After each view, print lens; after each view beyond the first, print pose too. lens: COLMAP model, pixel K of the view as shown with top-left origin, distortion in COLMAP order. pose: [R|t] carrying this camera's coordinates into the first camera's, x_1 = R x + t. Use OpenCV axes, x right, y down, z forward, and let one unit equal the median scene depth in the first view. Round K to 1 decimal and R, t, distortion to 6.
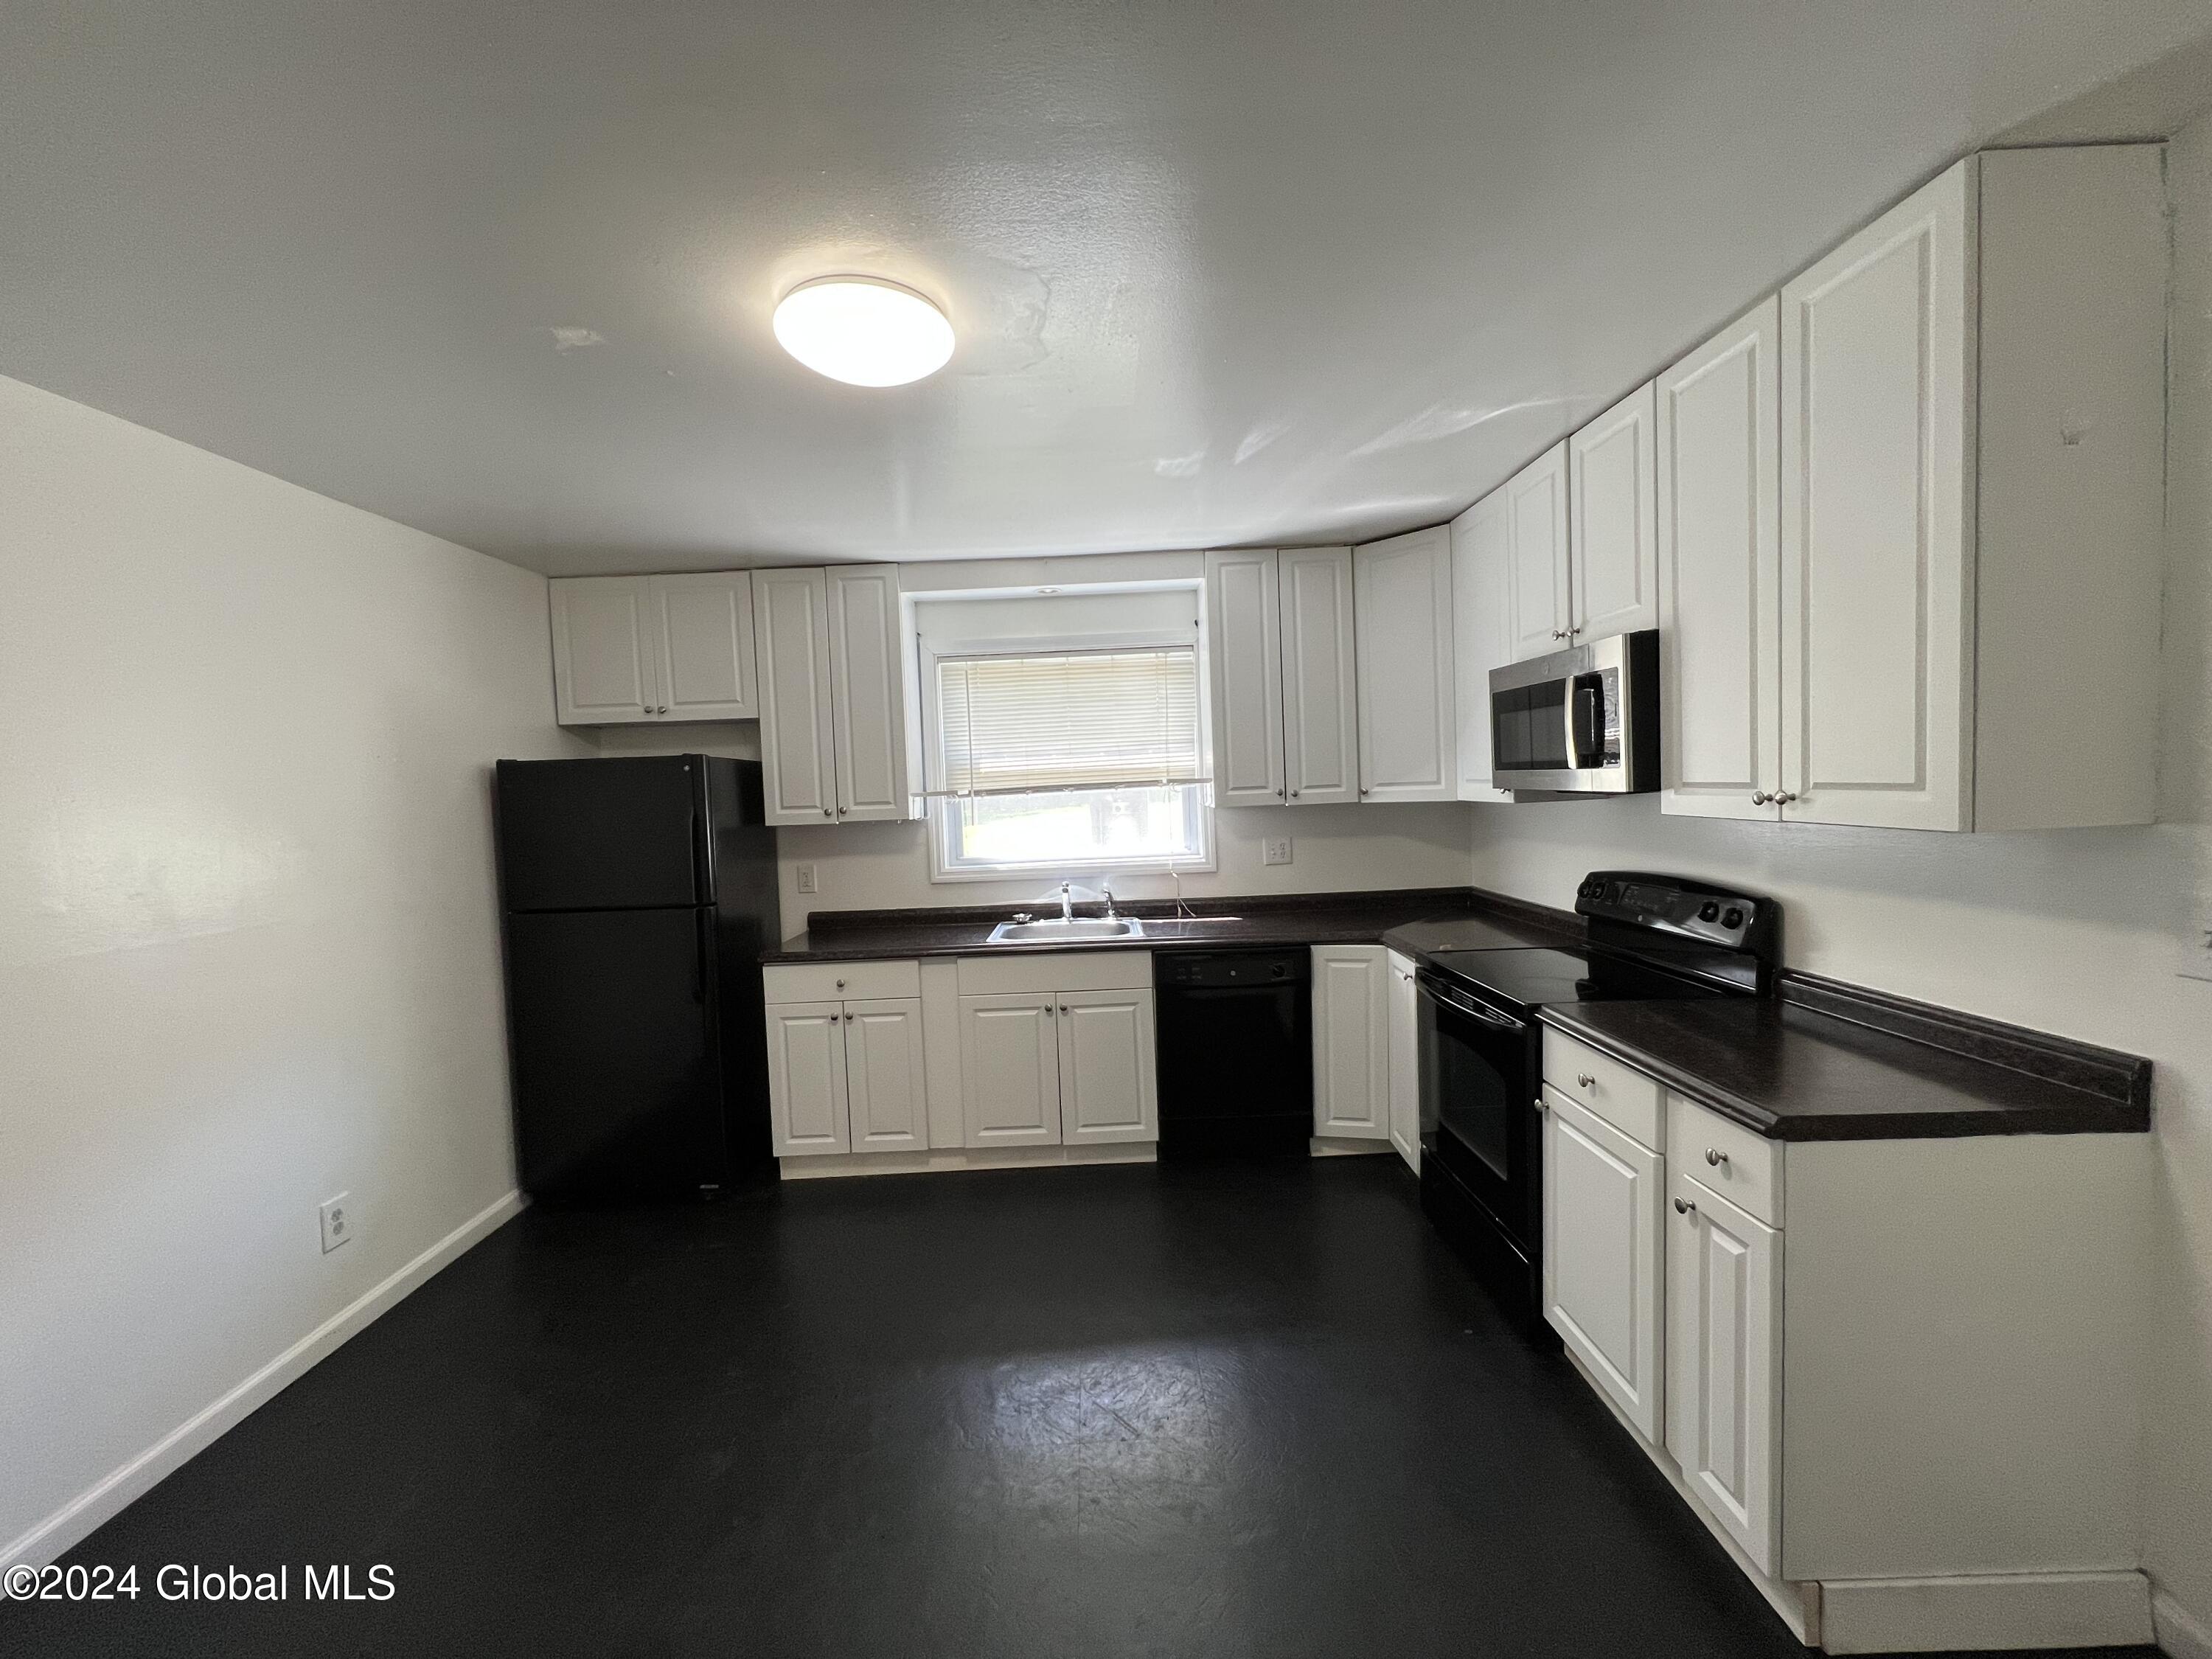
lens RADIAL K [[876.3, 0, 1097.8], [0, 876.3, 827.2], [0, 0, 1]] dist [-0.000440, -0.000028]
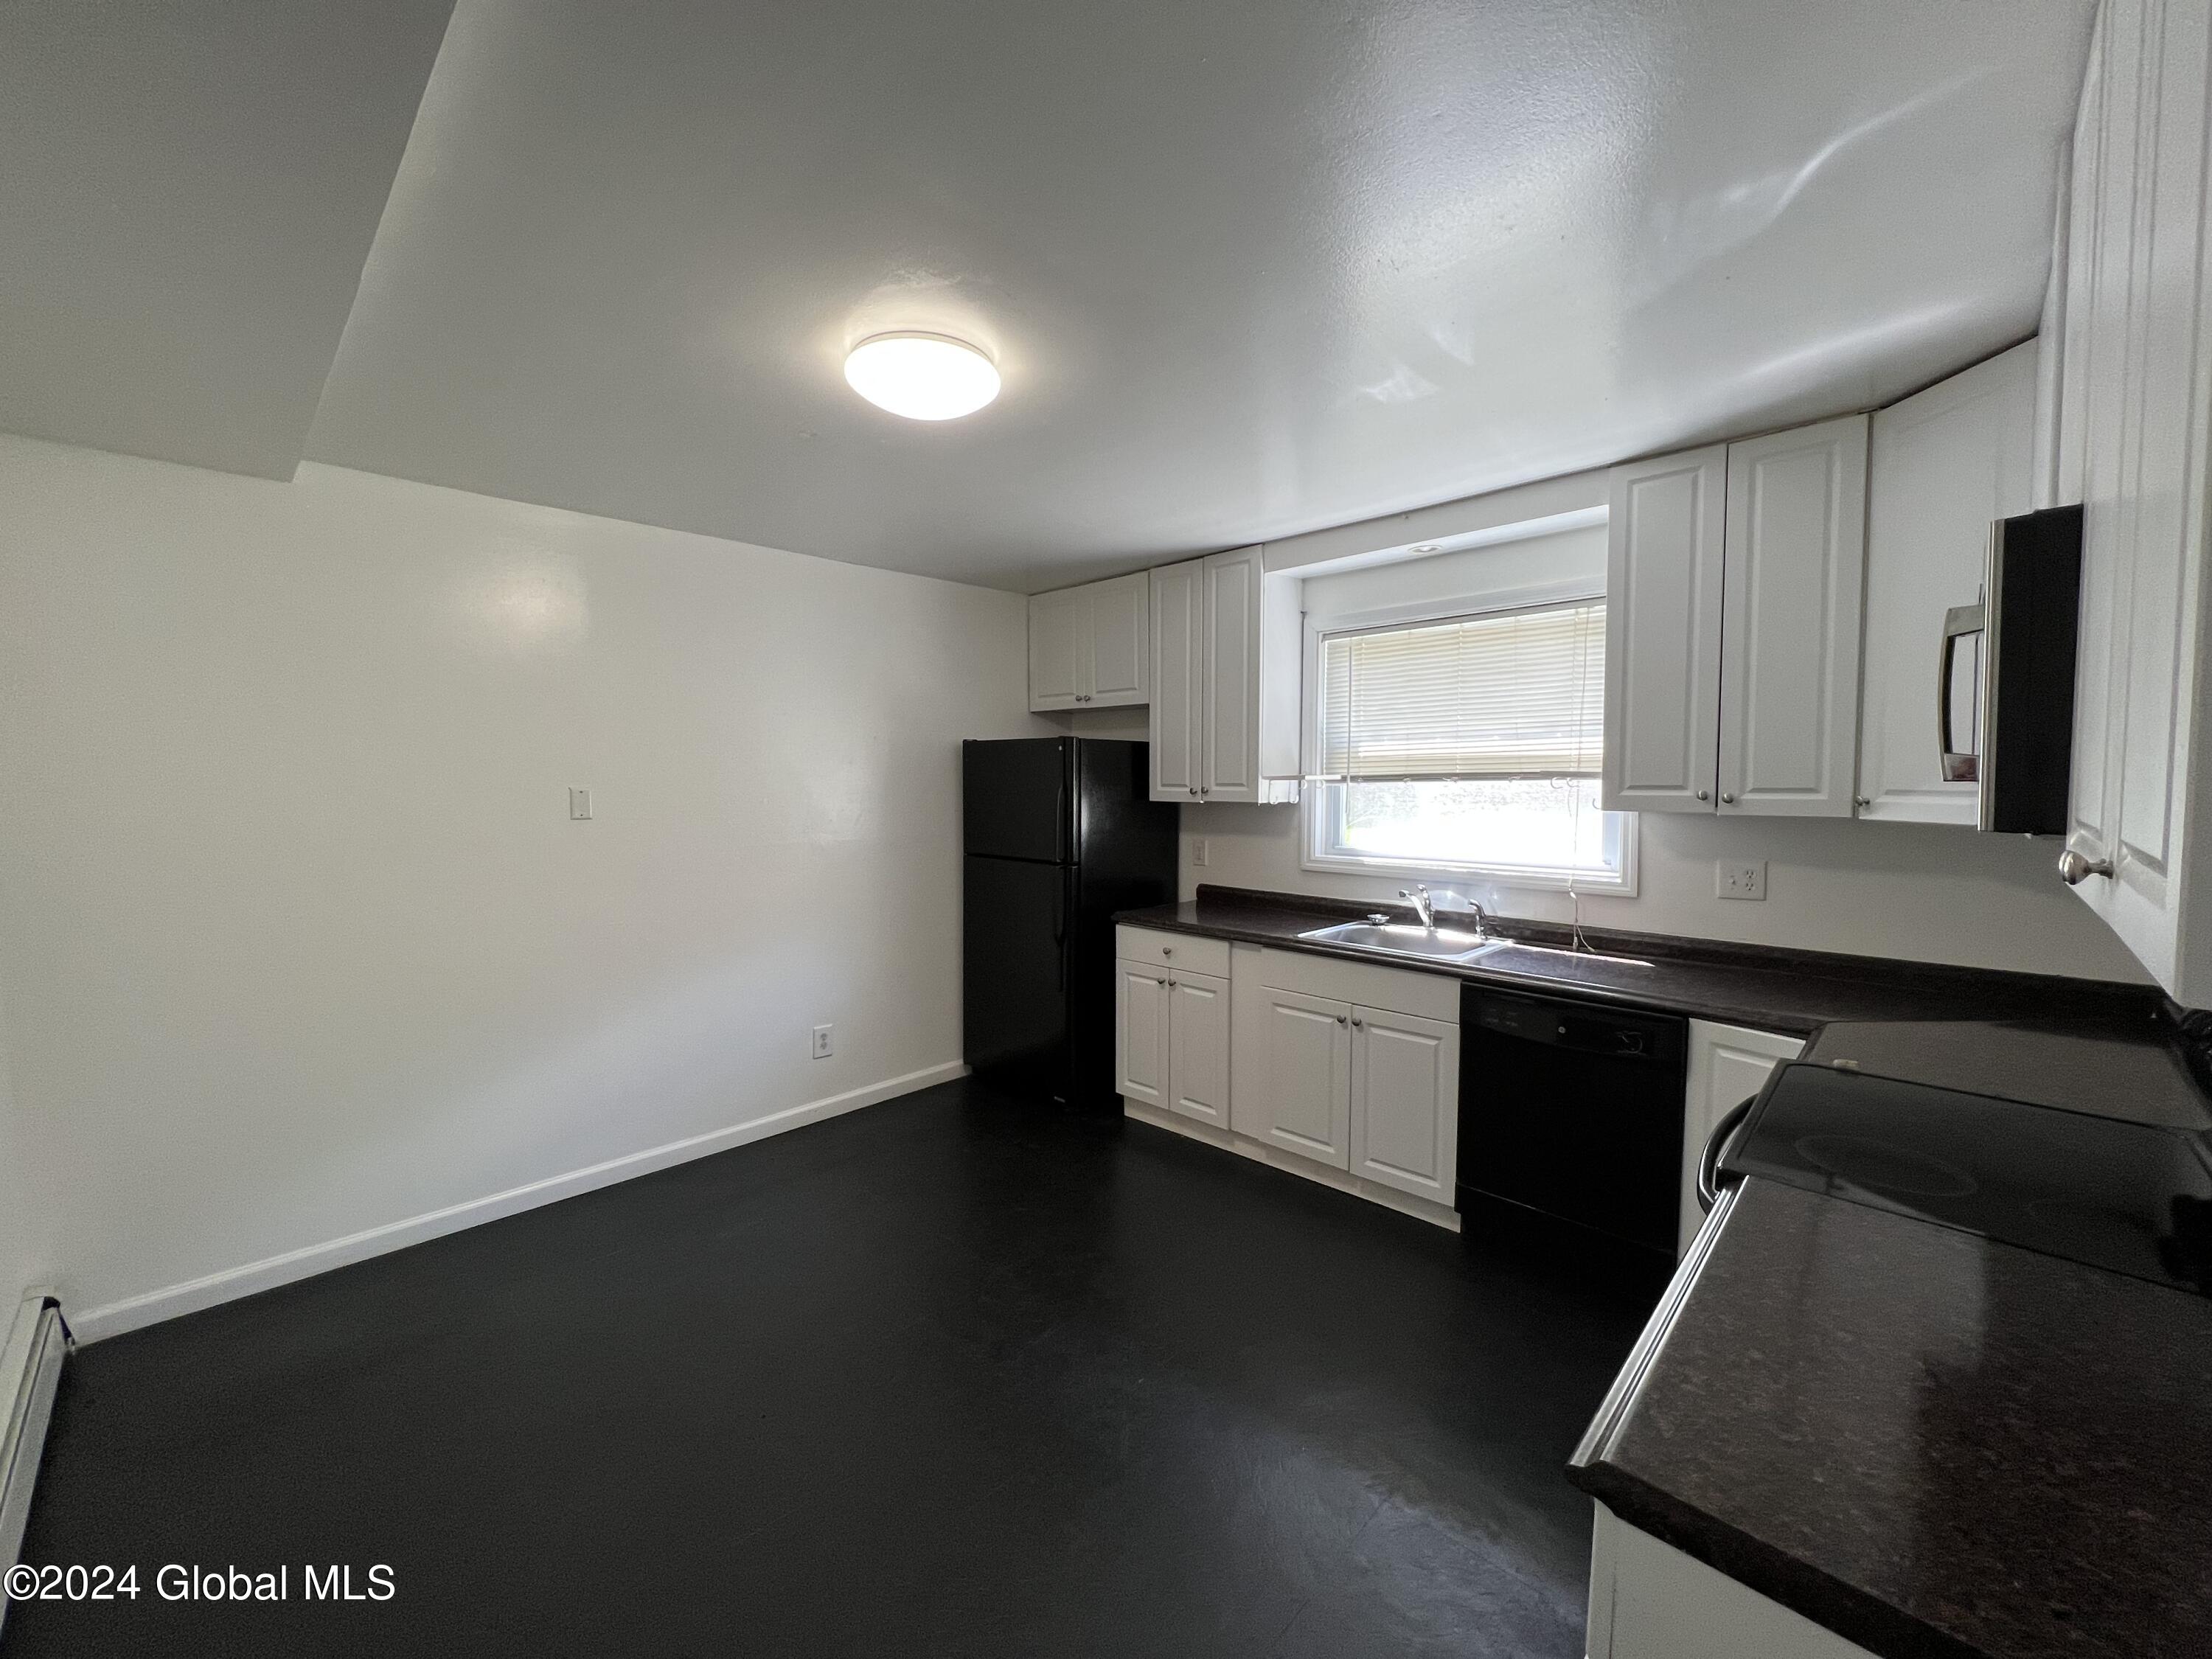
lens RADIAL K [[883.7, 0, 1096.4], [0, 883.7, 825.2], [0, 0, 1]] dist [0.001666, -0.000021]
pose [[0.711502, 0.078003, -0.698341, 0.360214], [-0.059304, 0.996940, 0.050934, -0.023660], [0.700177, 0.005174, 0.713951, 0.154939]]
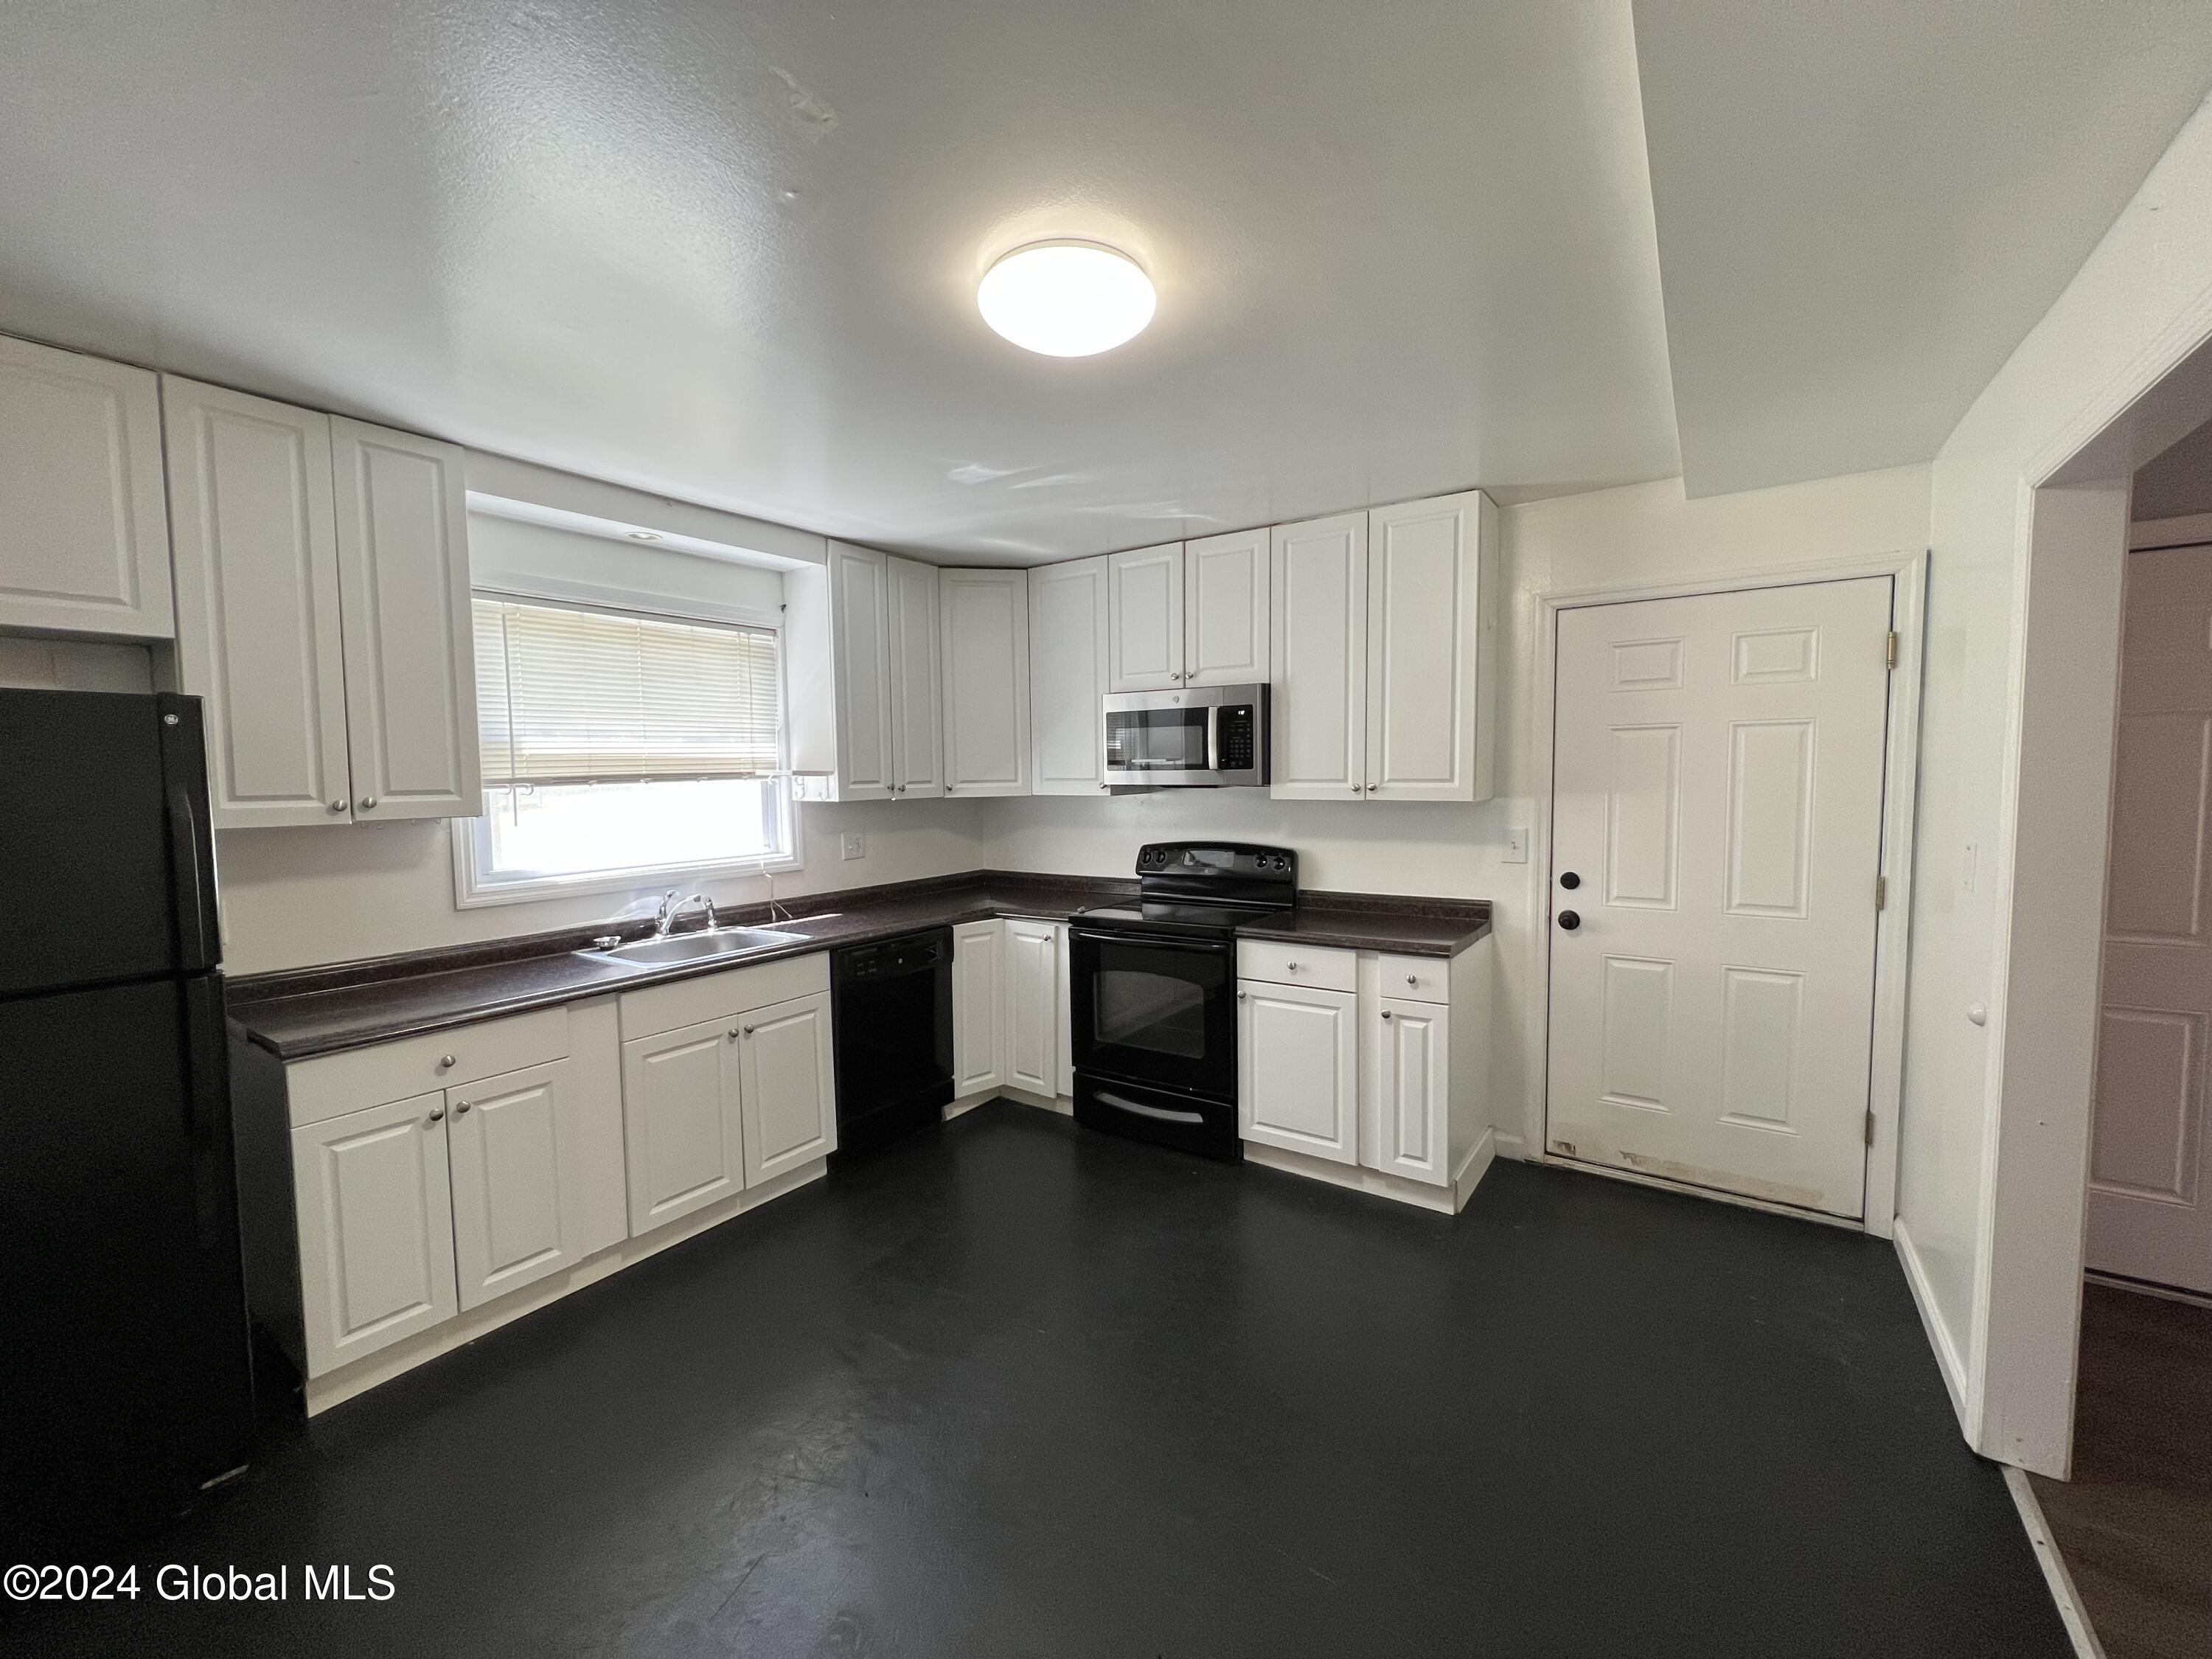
lens RADIAL K [[883.7, 0, 1096.4], [0, 883.7, 825.2], [0, 0, 1]] dist [0.001666, -0.000021]
pose [[0.580912, -0.018181, 0.813763, -0.510001], [0.031402, 0.999507, -0.000086, 0.013637], [-0.813360, 0.025604, 0.581196, 0.191797]]
